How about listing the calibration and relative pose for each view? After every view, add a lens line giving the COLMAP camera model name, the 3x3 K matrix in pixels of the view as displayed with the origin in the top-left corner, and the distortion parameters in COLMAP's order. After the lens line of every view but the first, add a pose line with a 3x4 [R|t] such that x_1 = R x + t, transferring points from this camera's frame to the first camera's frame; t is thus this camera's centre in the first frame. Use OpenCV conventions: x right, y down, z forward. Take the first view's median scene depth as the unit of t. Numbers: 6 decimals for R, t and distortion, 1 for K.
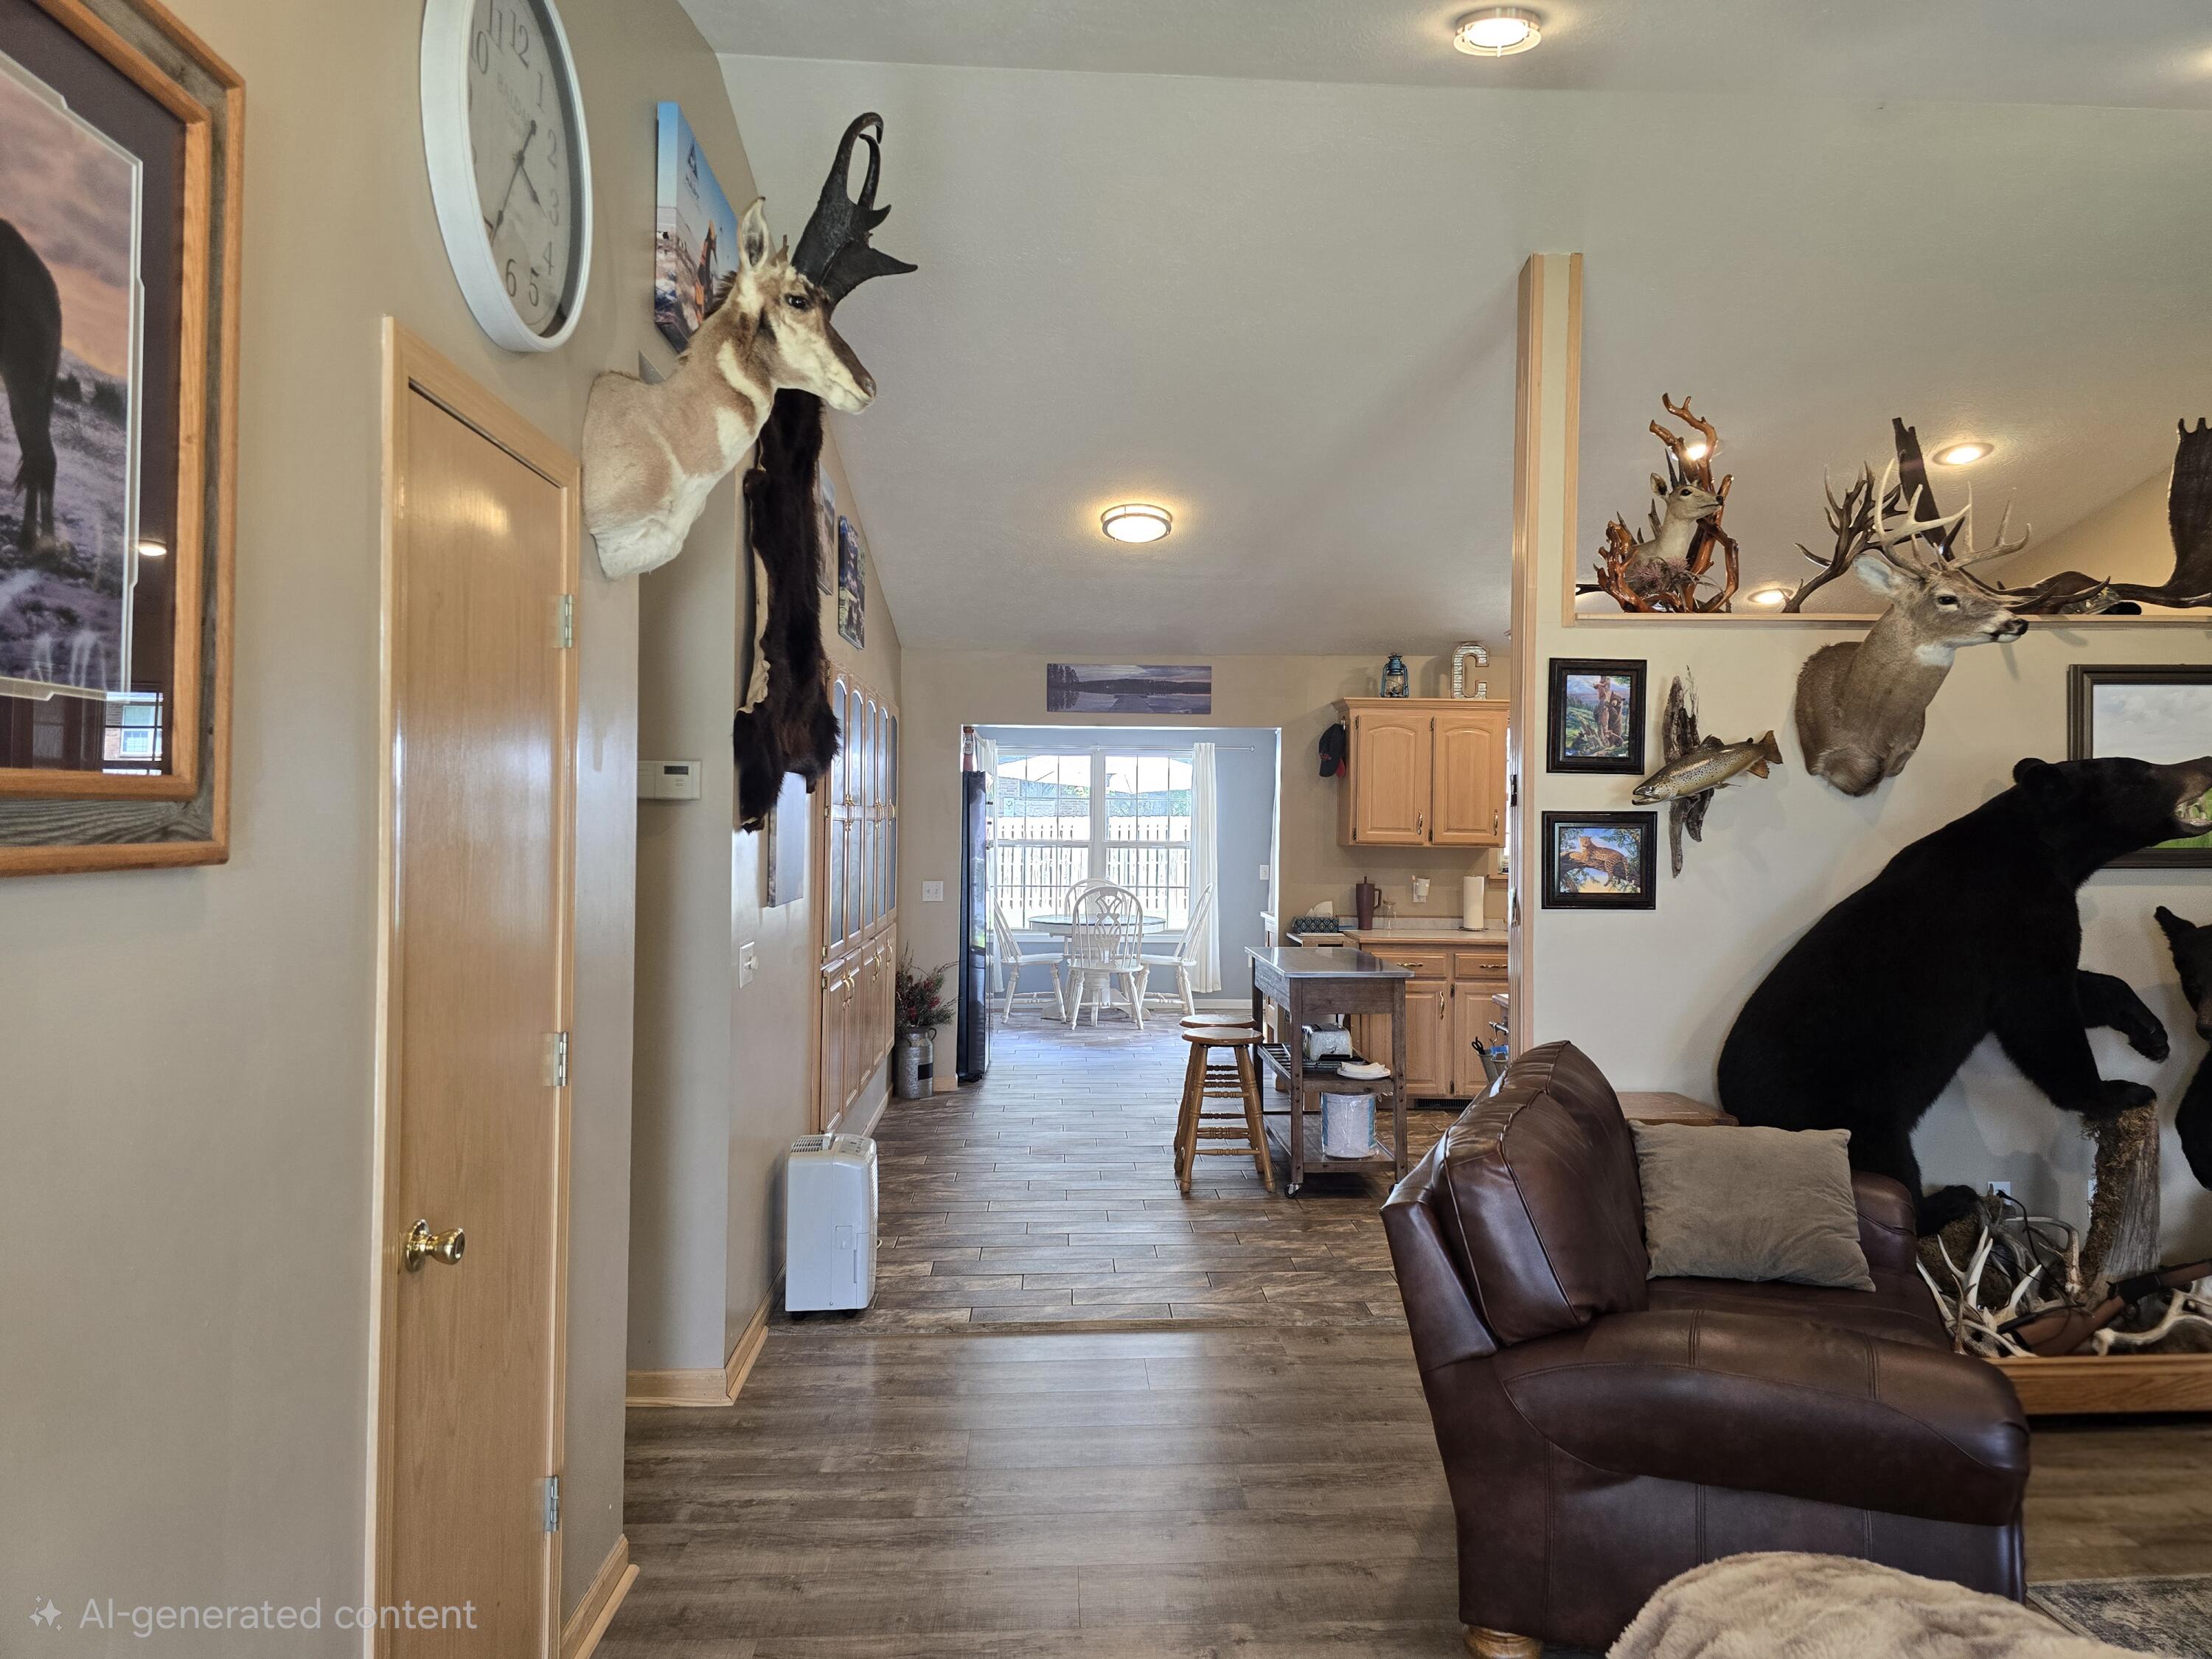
lens RADIAL K [[1460.3, 0, 1141.9], [0, 1460.3, 807.5], [0, 0, 1]] dist [0.101178, -0.105520]
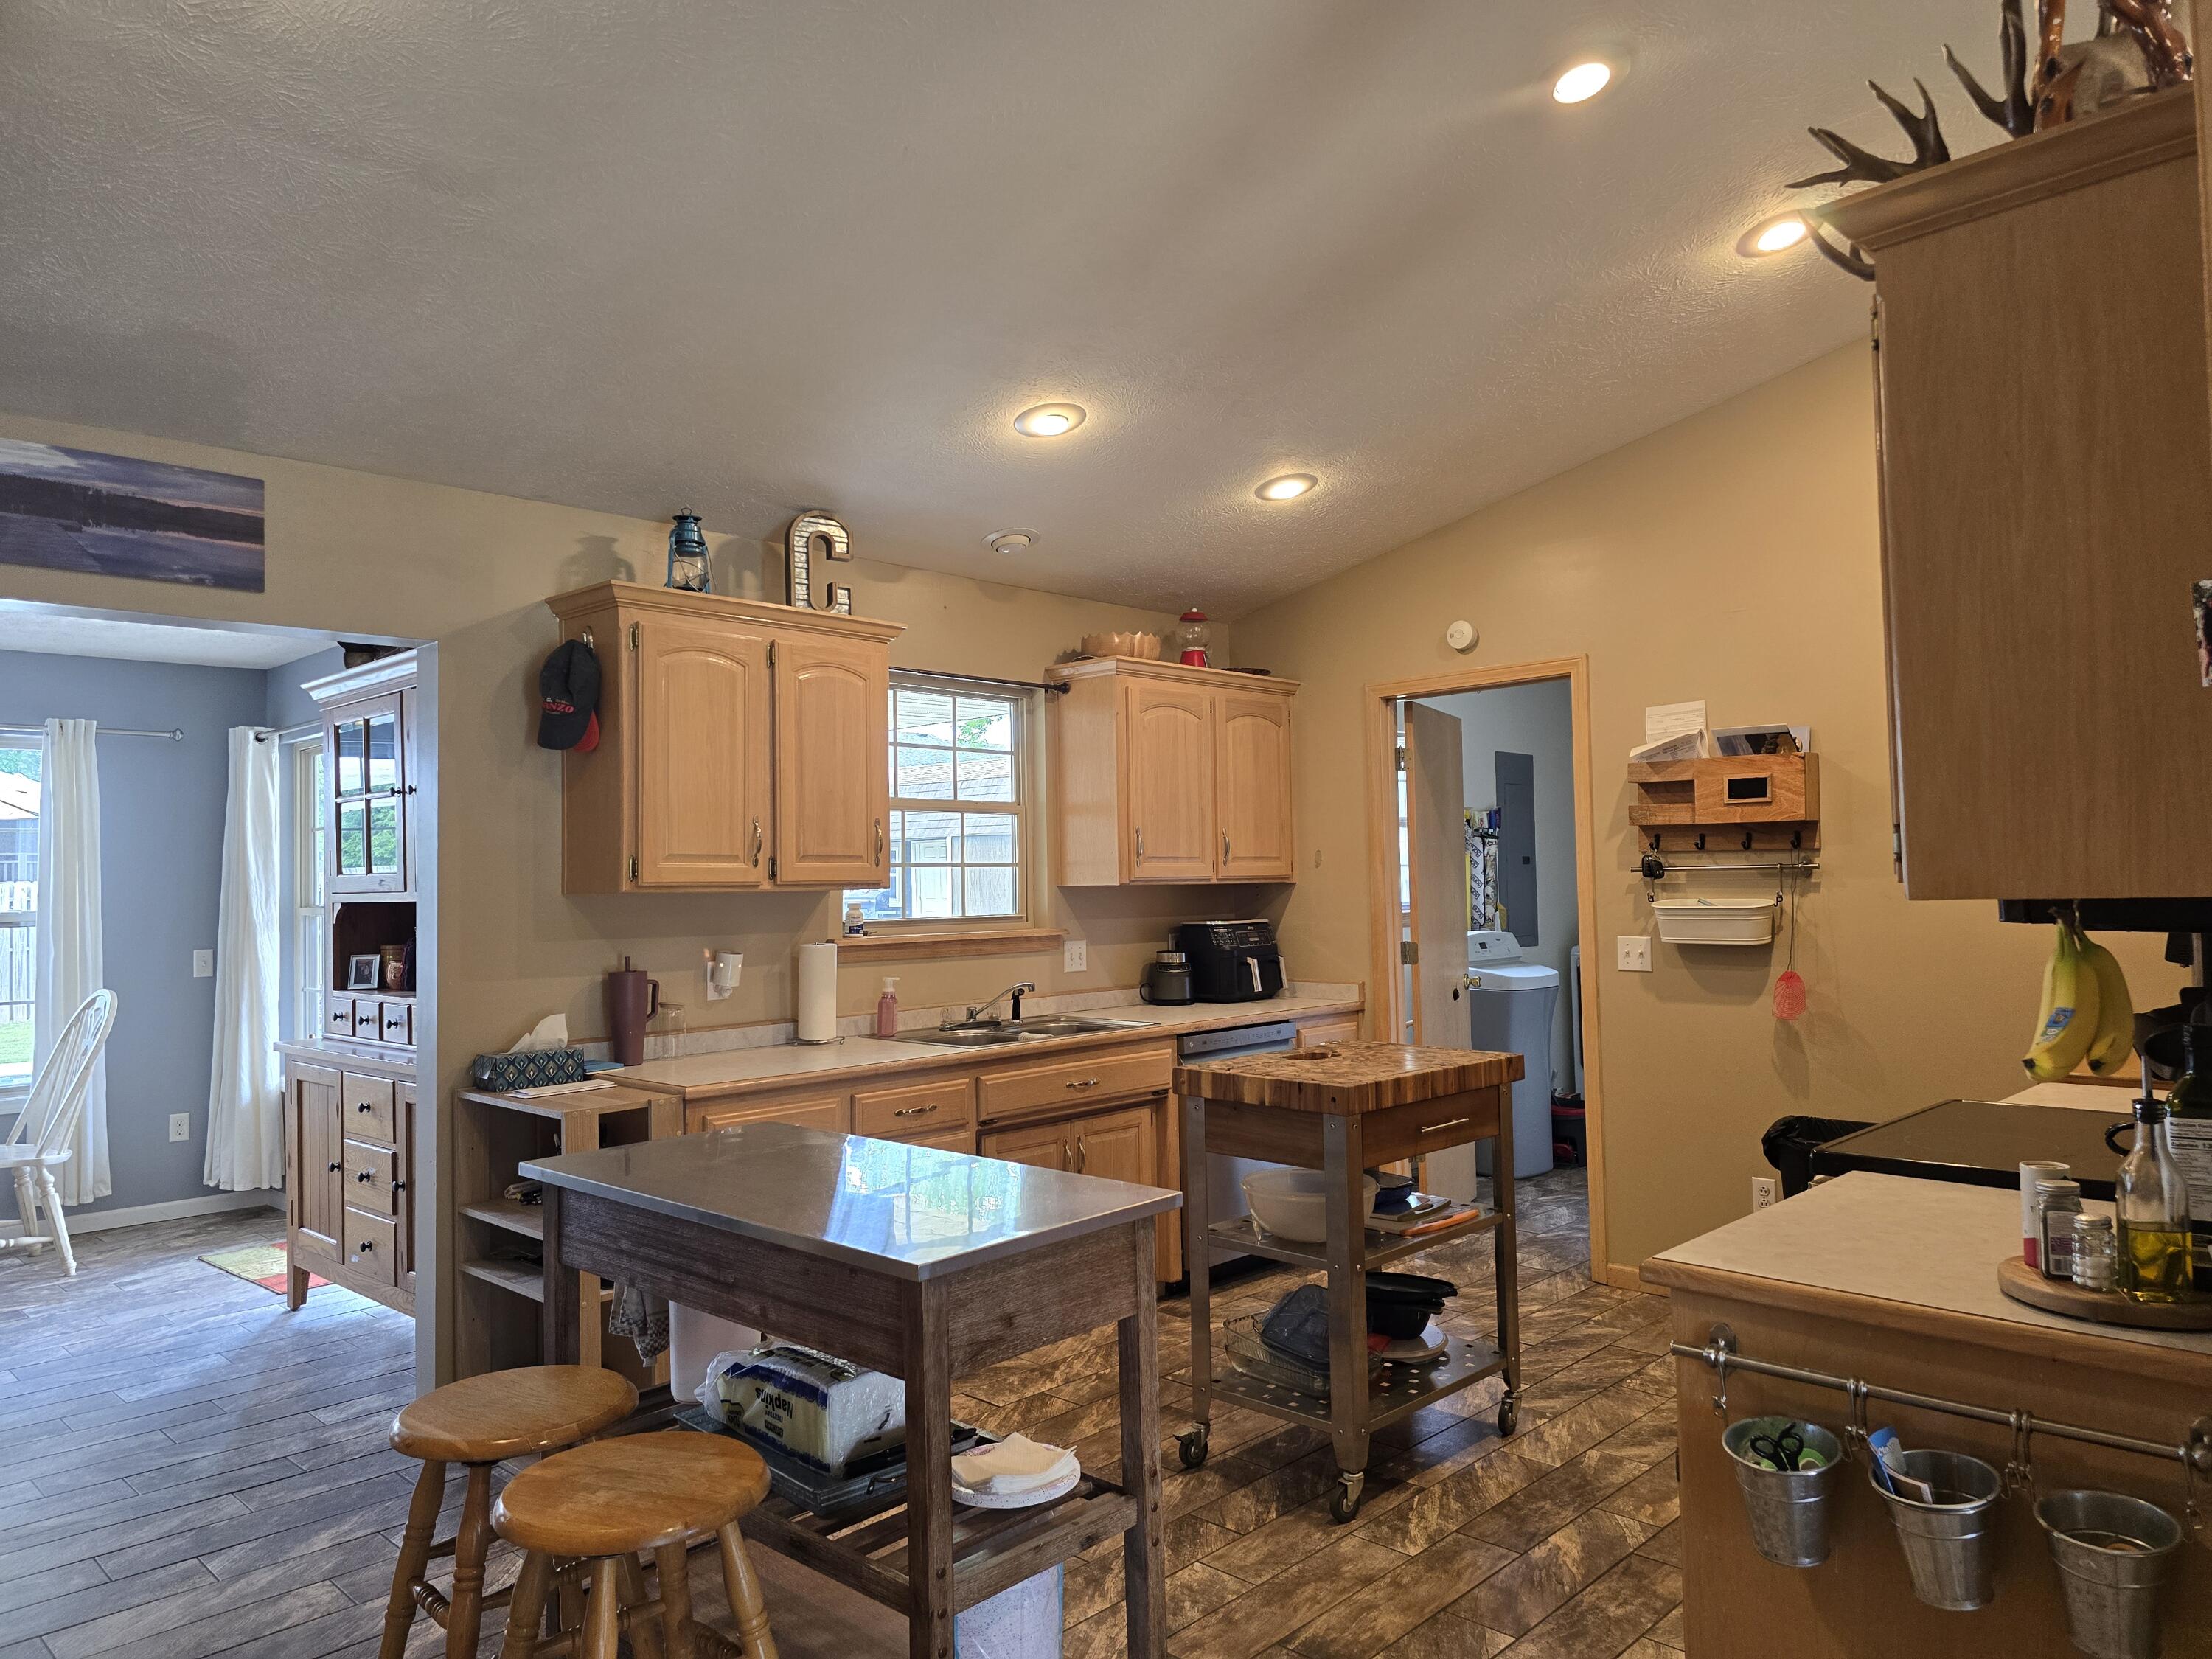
lens RADIAL K [[1477.0, 0, 1116.7], [0, 1477.0, 826.9], [0, 0, 1]] dist [0.093386, -0.103800]
pose [[0.737353, 0.002186, 0.675504, -0.109496], [0.017127, 0.999613, -0.021931, 0.029209], [-0.675290, 0.027740, 0.737030, 0.870034]]
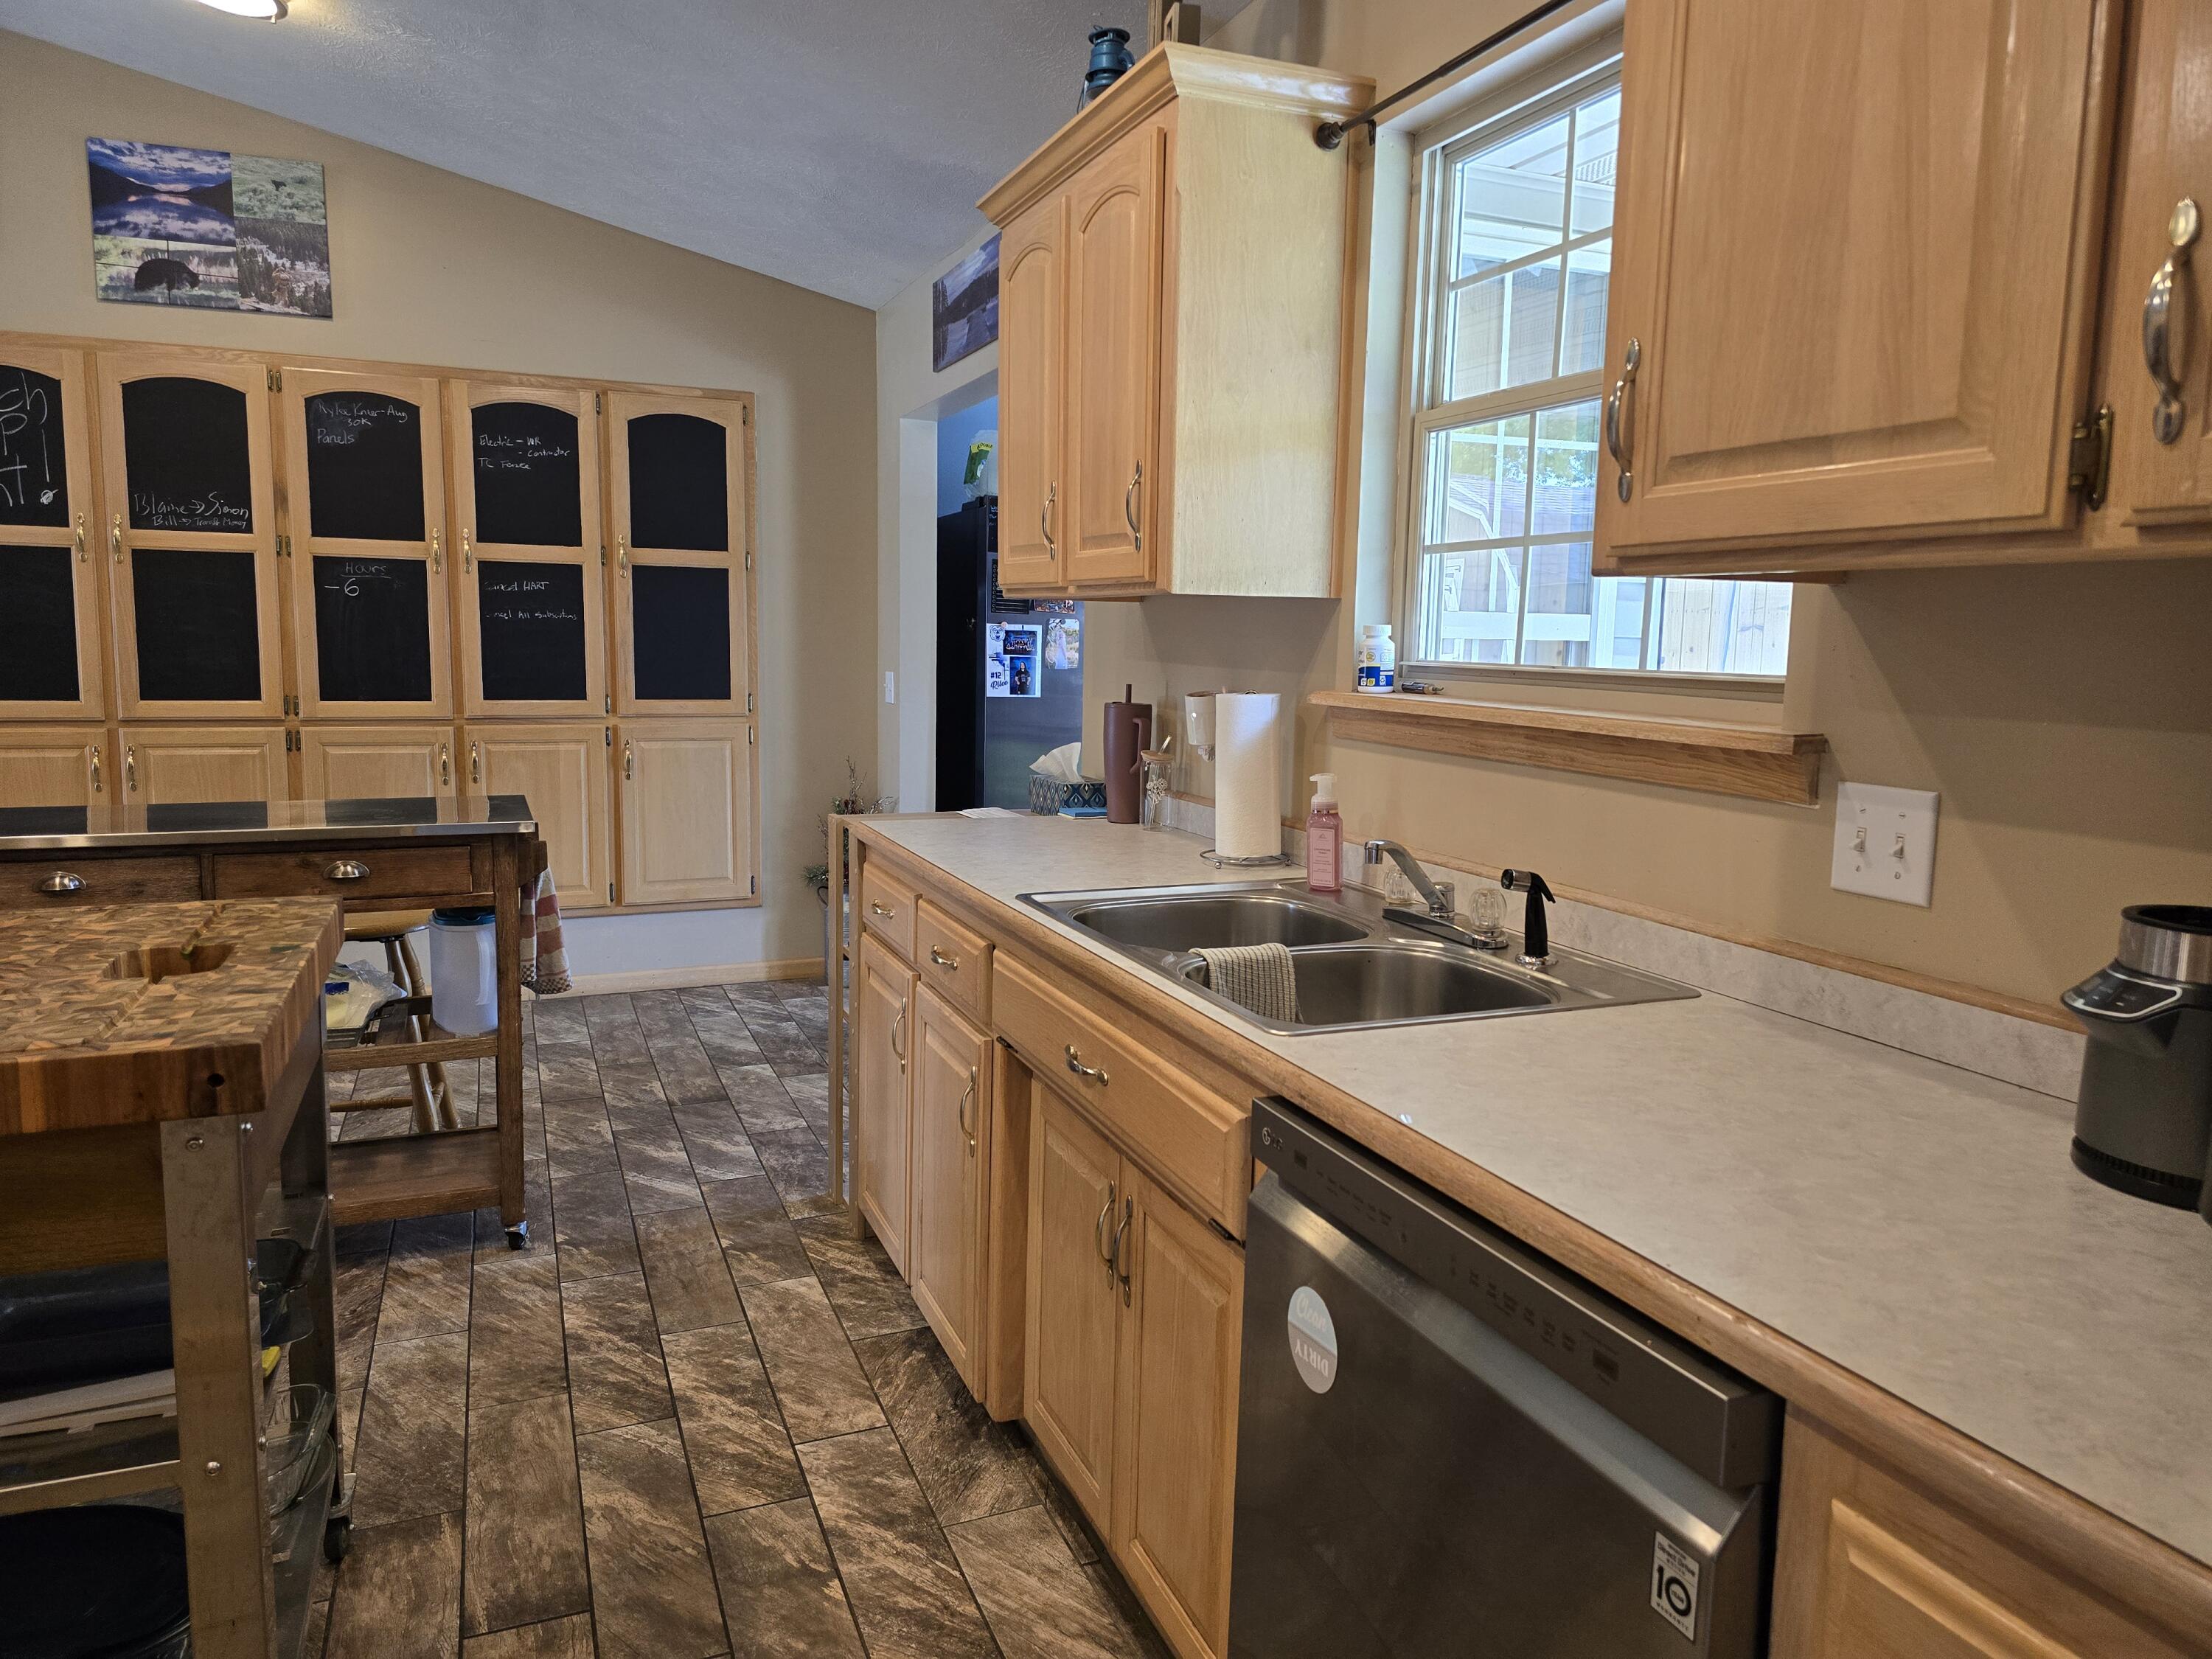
lens RADIAL K [[1477.0, 0, 1116.7], [0, 1477.0, 826.9], [0, 0, 1]] dist [0.093386, -0.103800]
pose [[0.327275, 0.118753, -0.937437, 0.854523], [-0.004840, 0.992269, 0.124010, 0.060725], [0.944917, -0.036048, 0.325319, 1.459214]]
